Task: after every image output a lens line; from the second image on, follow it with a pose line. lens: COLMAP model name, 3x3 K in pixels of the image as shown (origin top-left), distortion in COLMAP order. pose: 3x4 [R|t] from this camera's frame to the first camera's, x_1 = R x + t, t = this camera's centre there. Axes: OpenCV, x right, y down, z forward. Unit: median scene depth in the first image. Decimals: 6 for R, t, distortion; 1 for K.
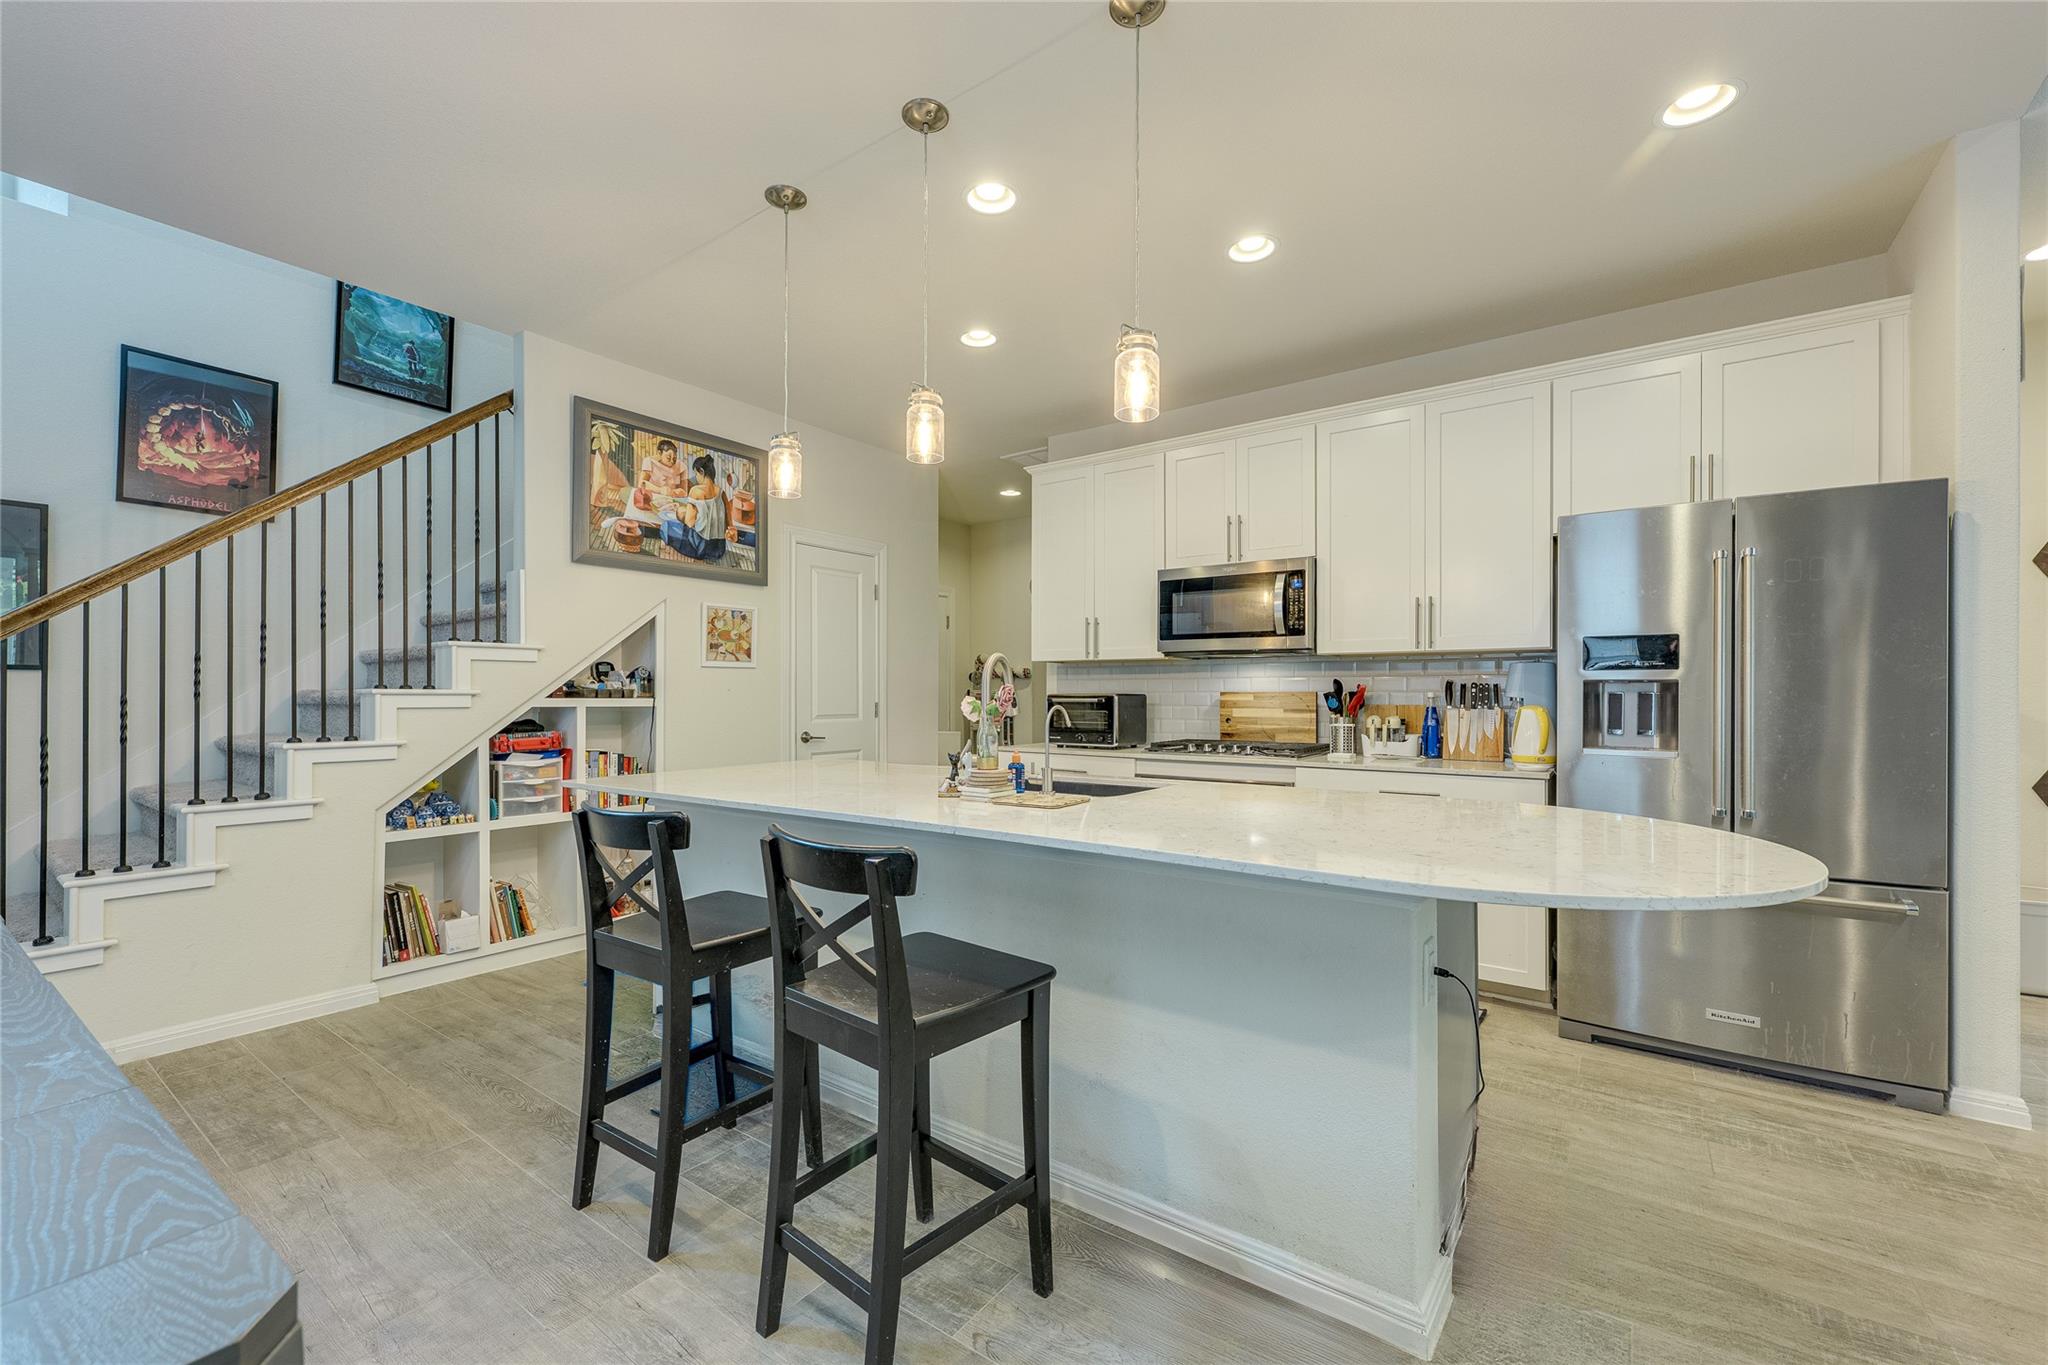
lens RADIAL K [[828.3, 0, 1018.1], [0, 828.3, 693.3], [0, 0, 1]] dist [-0.002255, -0.000173]
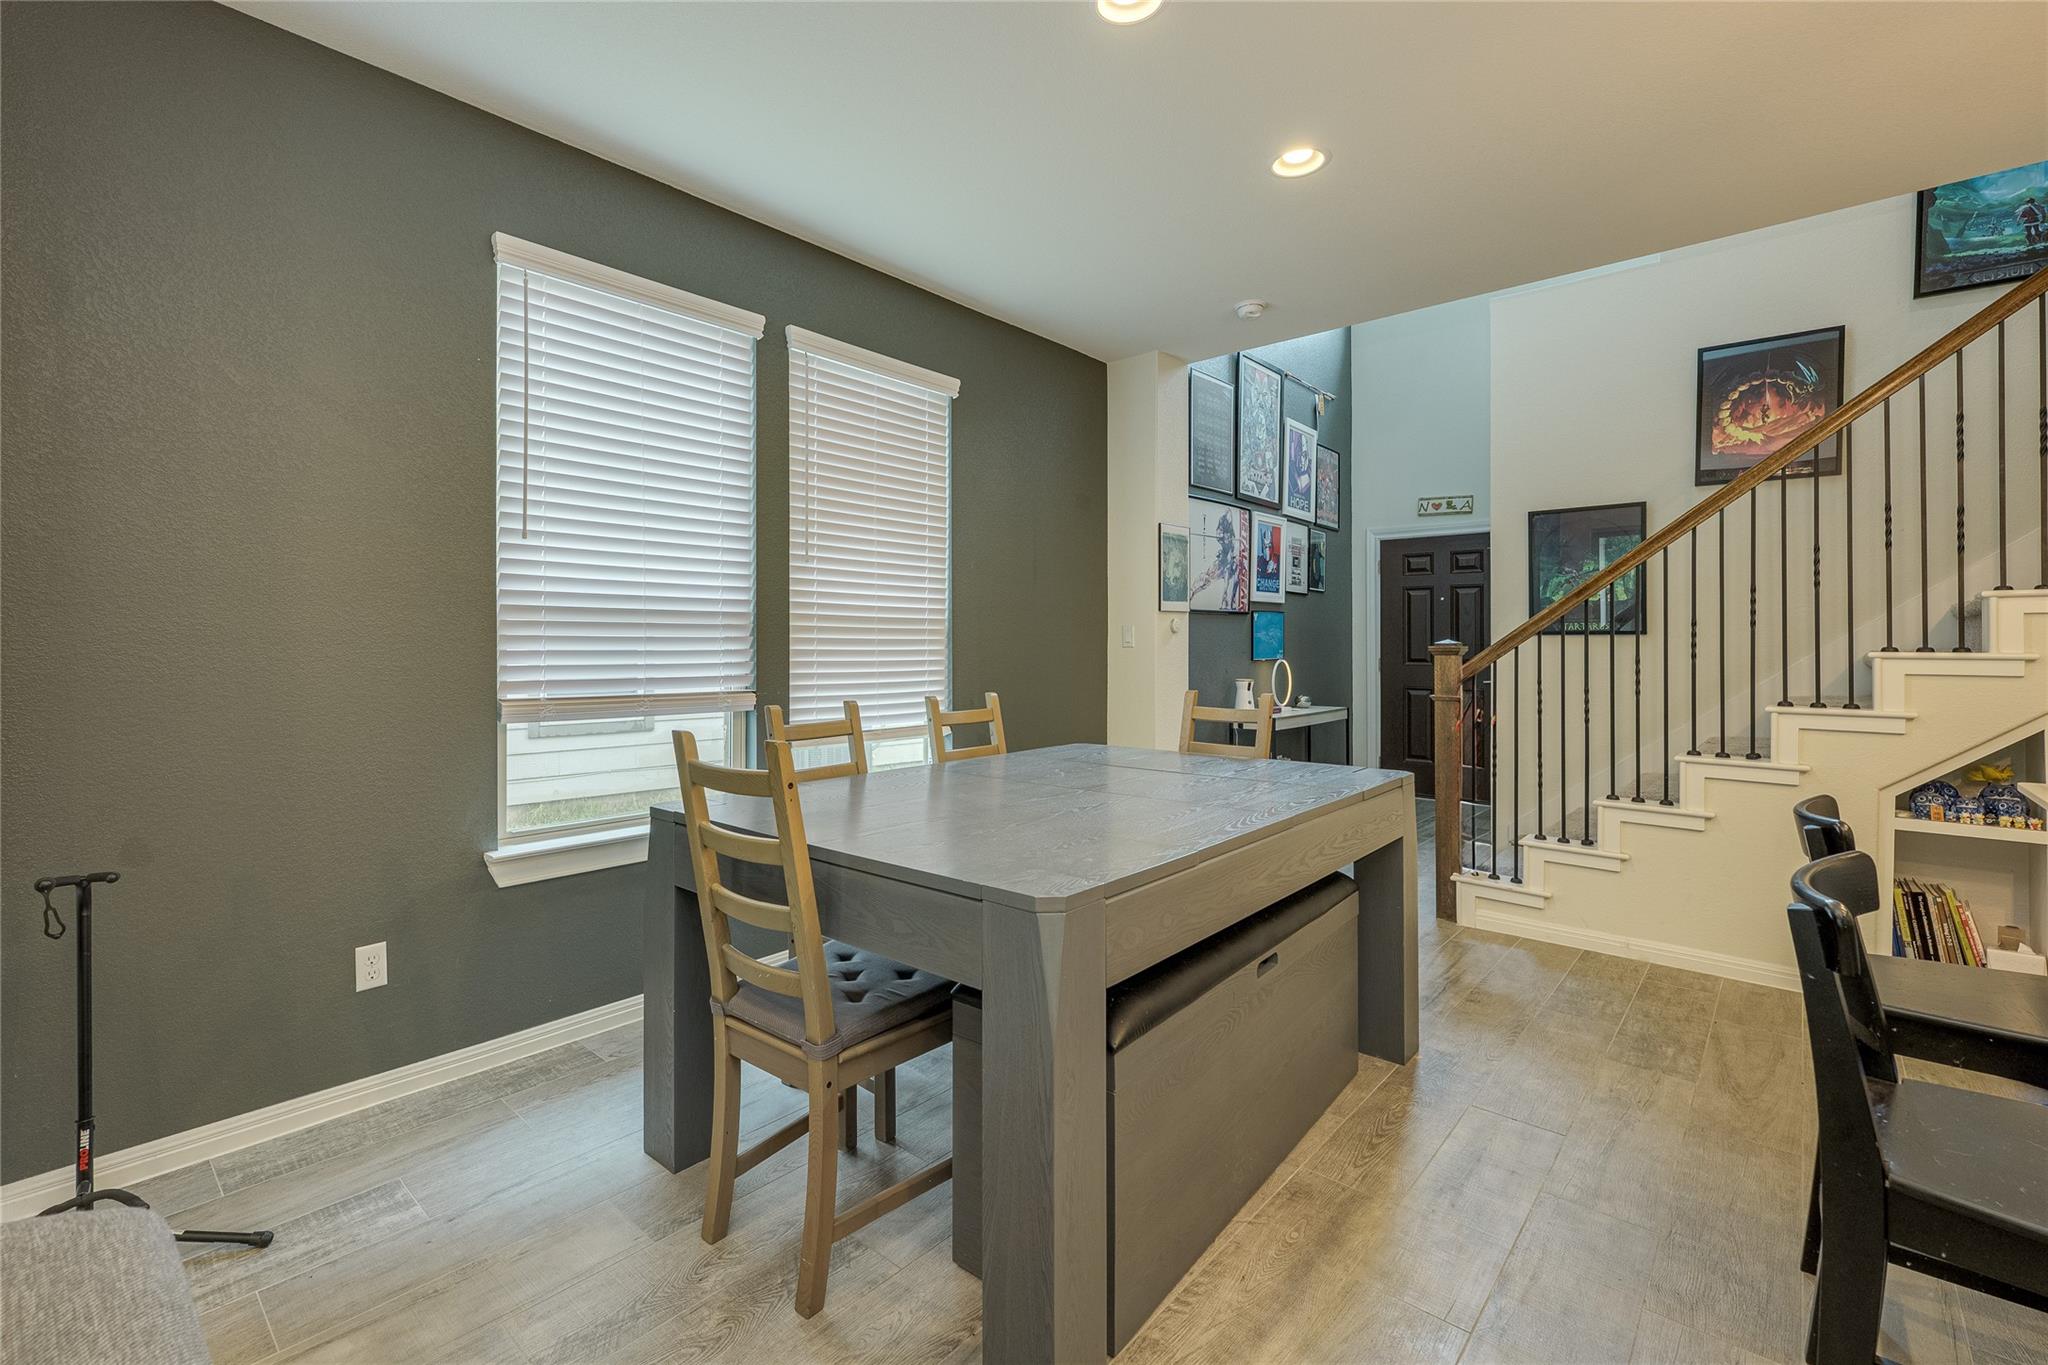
lens RADIAL K [[899.7, 0, 958.6], [0, 899.7, 638.6], [0, 0, 1]] dist [0.001863, 0.000159]
pose [[-0.133063, -0.006342, -0.991087, 0.264776], [0.002233, 0.999975, -0.006699, -0.013203], [0.991105, -0.003104, -0.133045, 0.133585]]
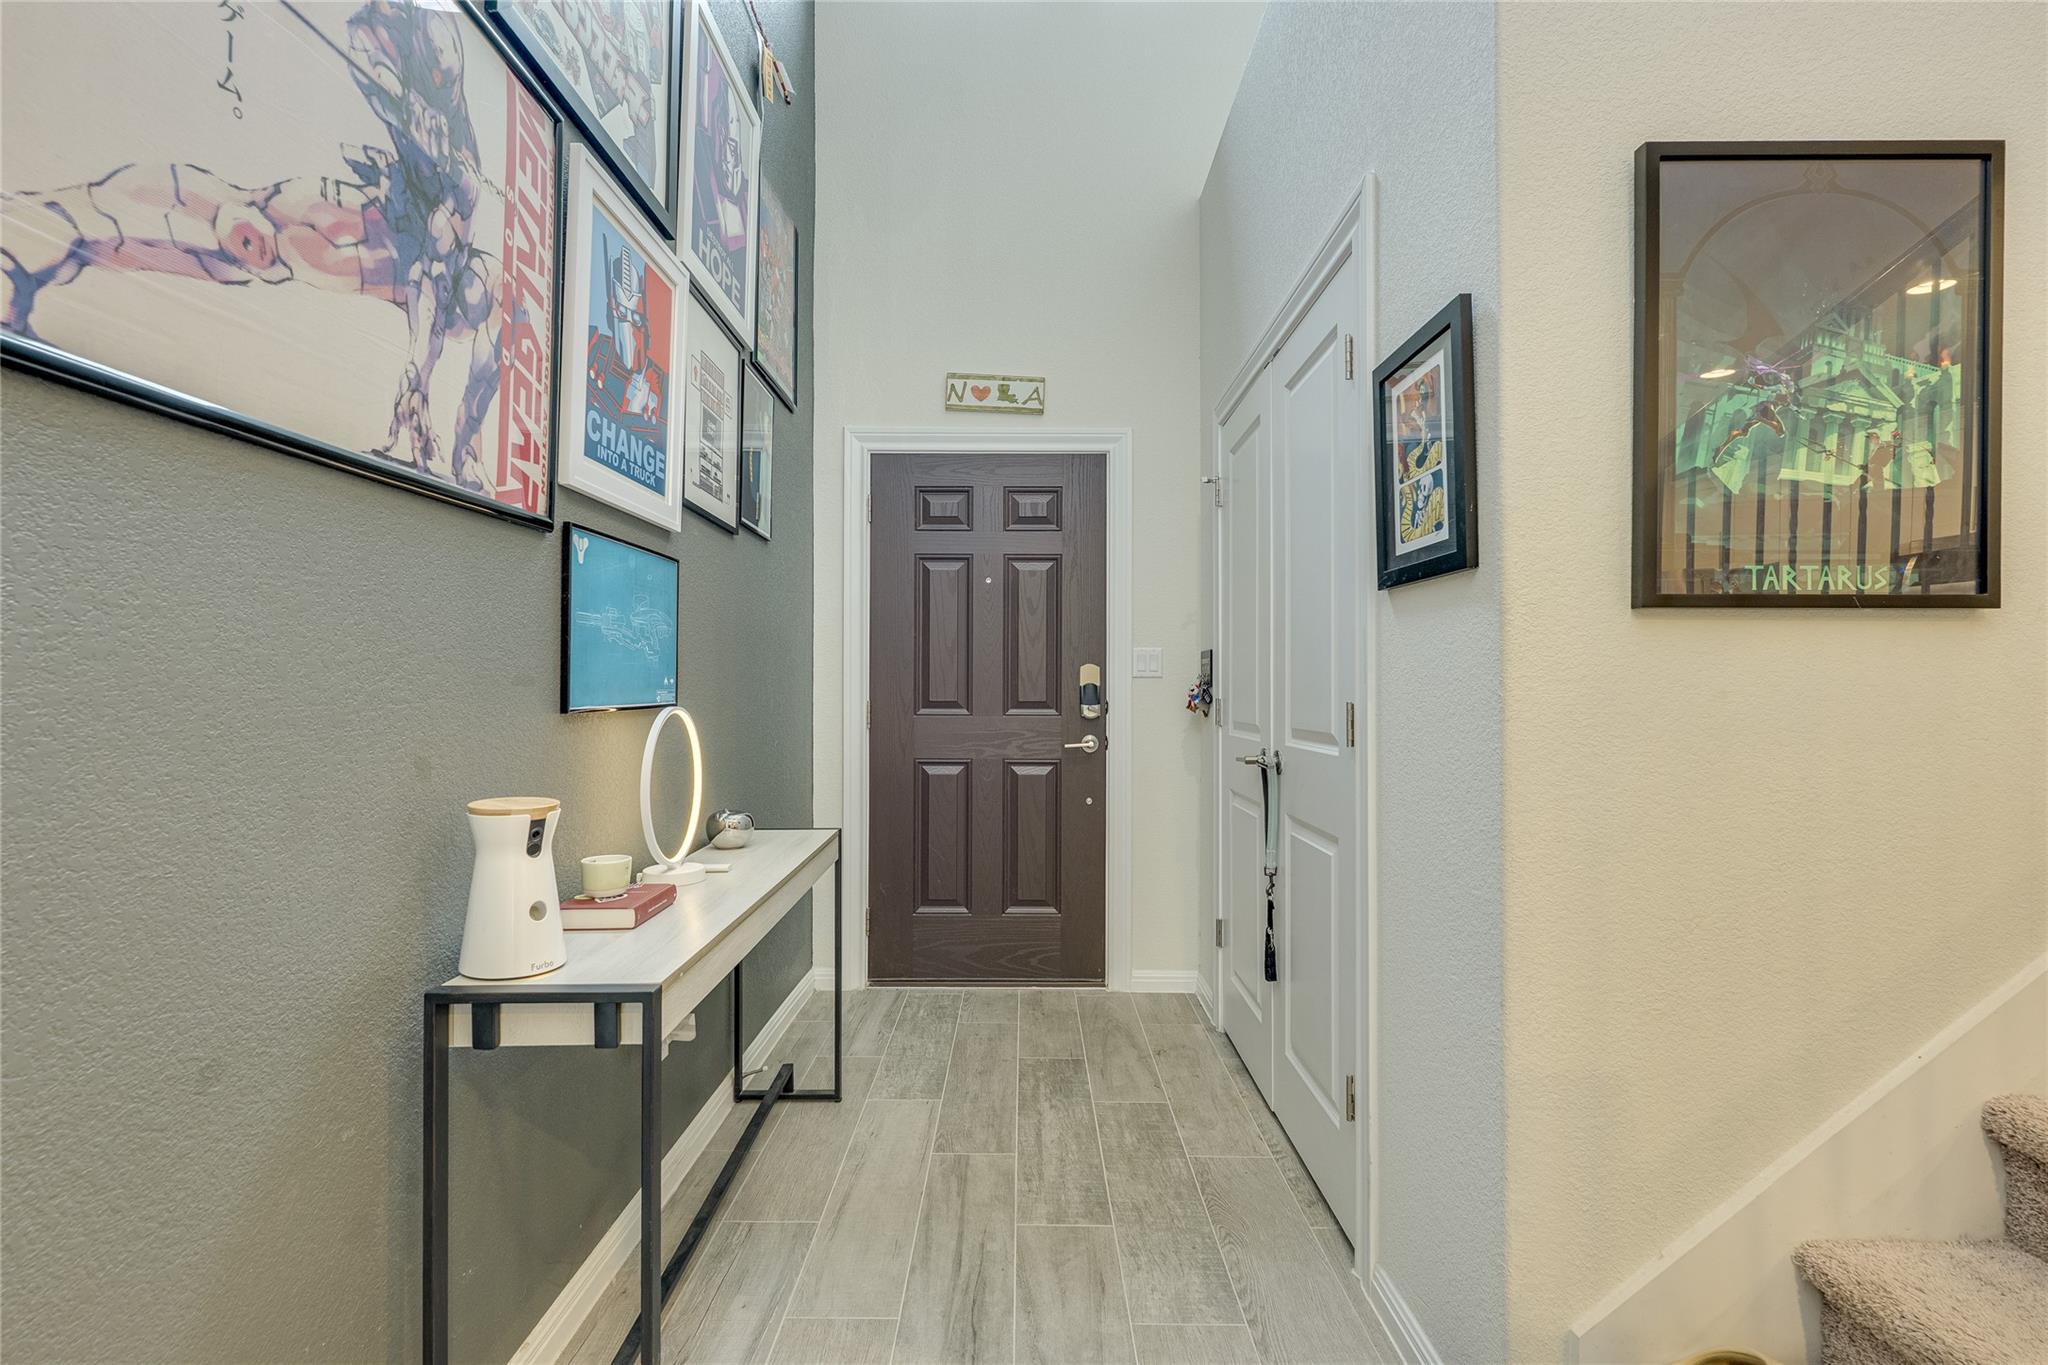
lens RADIAL K [[880.6, 0, 1018.3], [0, 880.6, 676.6], [0, 0, 1]] dist [-0.001952, -0.000035]
pose [[0.579004, -0.010279, -0.815260, -0.966003], [-0.000231, 0.999918, -0.012771, 0.005523], [0.815325, 0.007583, 0.578954, 0.380076]]
